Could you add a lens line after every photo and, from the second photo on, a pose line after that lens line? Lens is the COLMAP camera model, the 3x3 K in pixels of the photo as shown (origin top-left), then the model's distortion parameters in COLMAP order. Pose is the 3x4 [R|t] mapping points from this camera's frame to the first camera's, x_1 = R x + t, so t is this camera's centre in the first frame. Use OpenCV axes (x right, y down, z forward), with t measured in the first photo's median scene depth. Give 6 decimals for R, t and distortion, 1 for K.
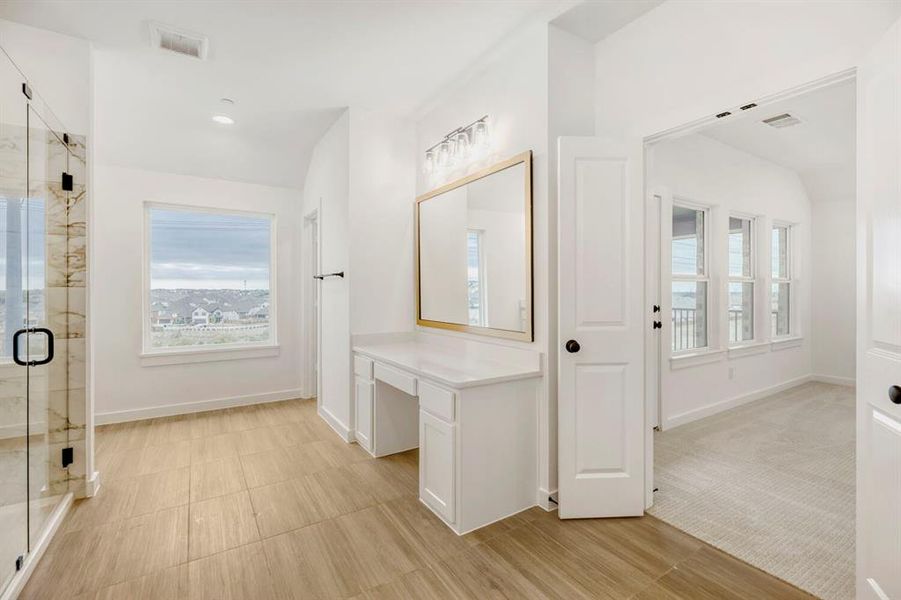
lens RADIAL K [[410.8, 0, 456.6], [0, 410.8, 295.6], [0, 0, 1]] dist [0.006941, 0.000169]
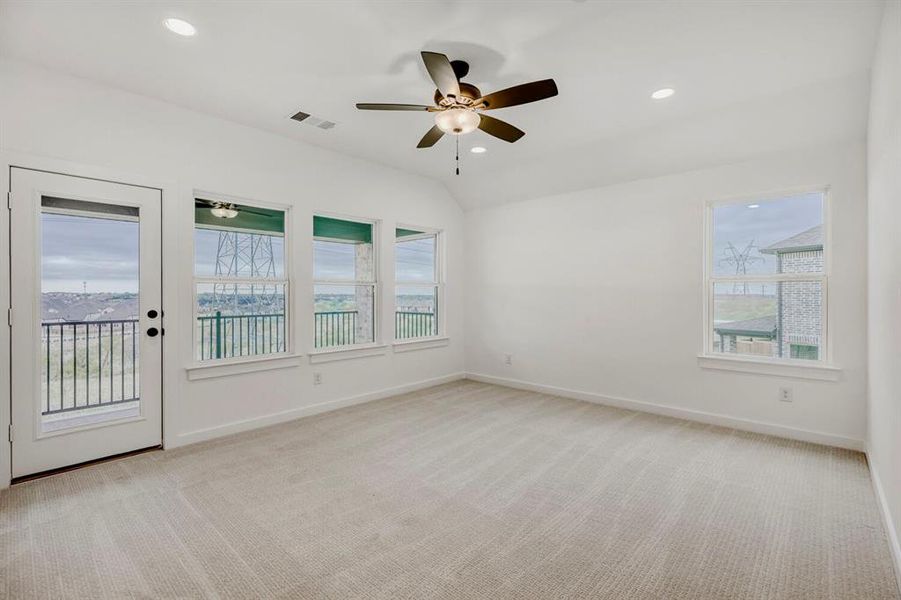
lens RADIAL K [[410.8, 0, 453.4], [0, 410.8, 302.6], [0, 0, 1]] dist [0.006941, 0.000169]
pose [[0.968847, -0.005065, 0.247608, 0.583430], [0.002910, 0.999955, 0.009067, 0.000508], [-0.247643, -0.008064, 0.968818, -0.017232]]
